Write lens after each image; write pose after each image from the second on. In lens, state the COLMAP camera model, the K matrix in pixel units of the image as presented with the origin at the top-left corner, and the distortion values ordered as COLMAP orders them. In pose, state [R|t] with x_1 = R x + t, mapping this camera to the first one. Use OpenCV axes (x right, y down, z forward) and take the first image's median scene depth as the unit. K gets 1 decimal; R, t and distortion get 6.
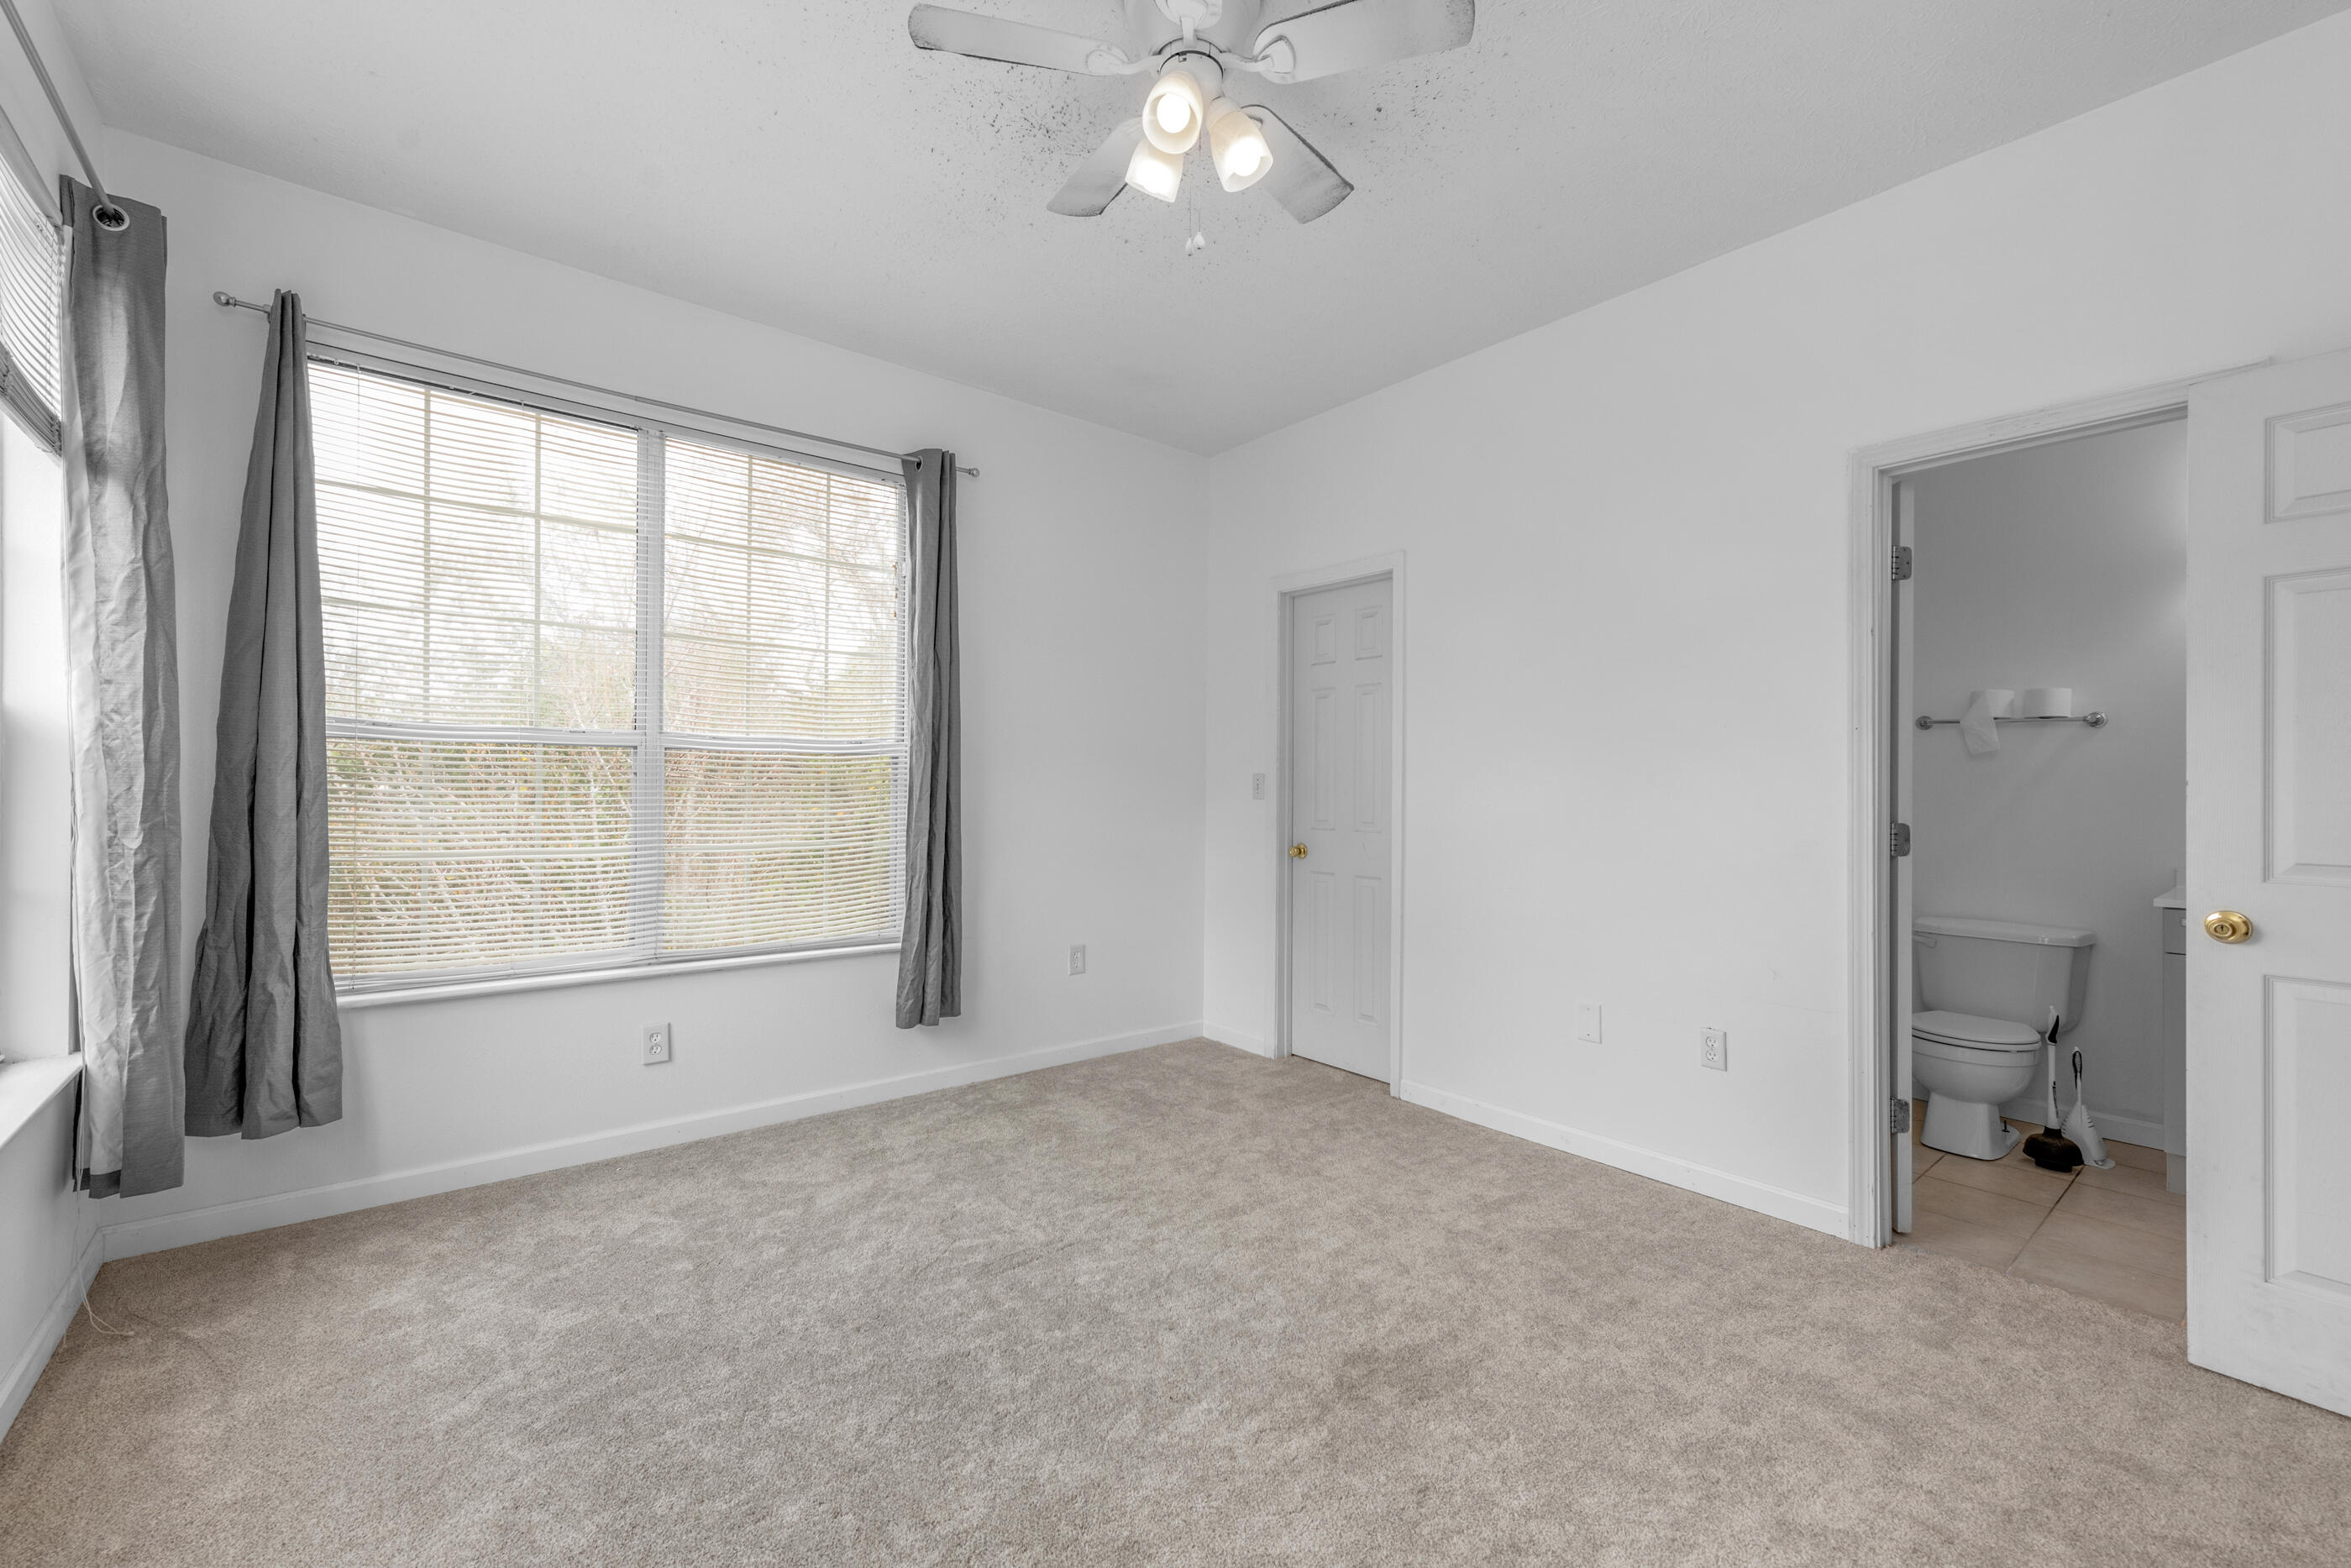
lens RADIAL K [[947.5, 0, 1180.7], [0, 947.5, 790.9], [0, 0, 1]] dist [-0.000857, -0.002630]
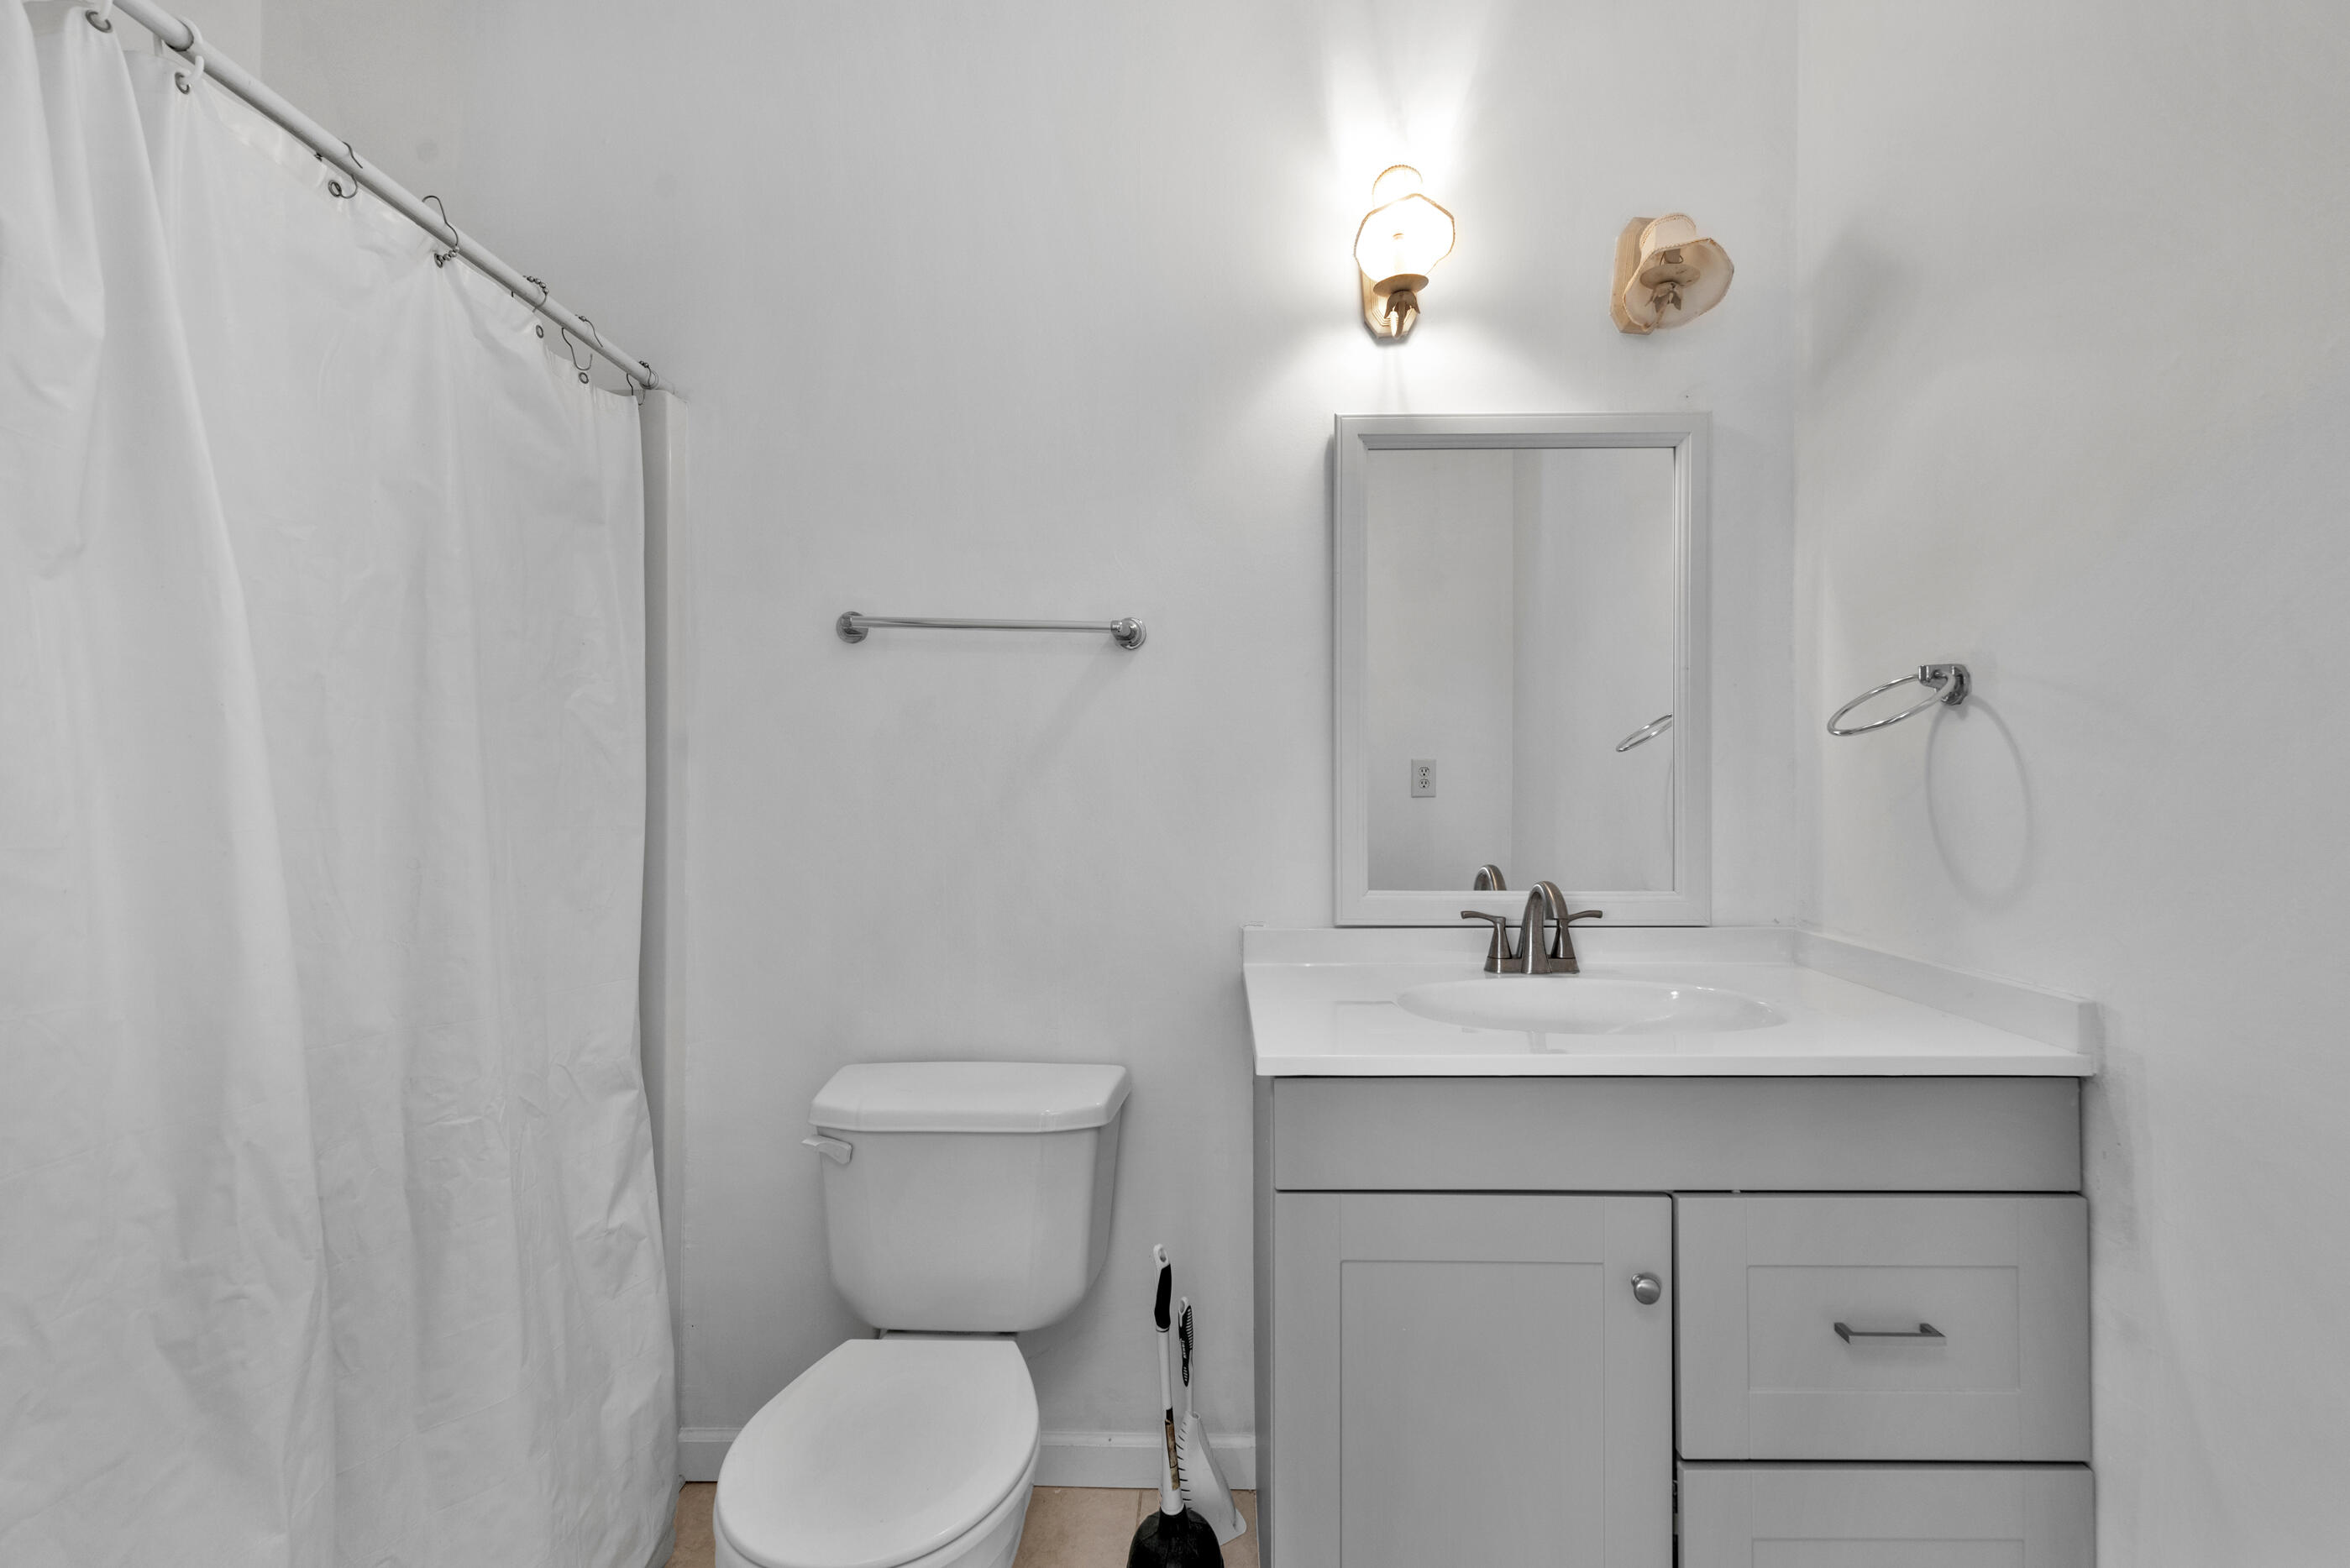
lens RADIAL K [[947.1, 0, 1177.9], [0, 947.1, 782.6], [0, 0, 1]] dist [-0.000857, -0.002630]
pose [[0.663935, -0.002296, 0.747786, 0.200323], [0.000941, 0.999997, 0.002234, 0.000893], [-0.747789, -0.000780, 0.663936, 0.212448]]
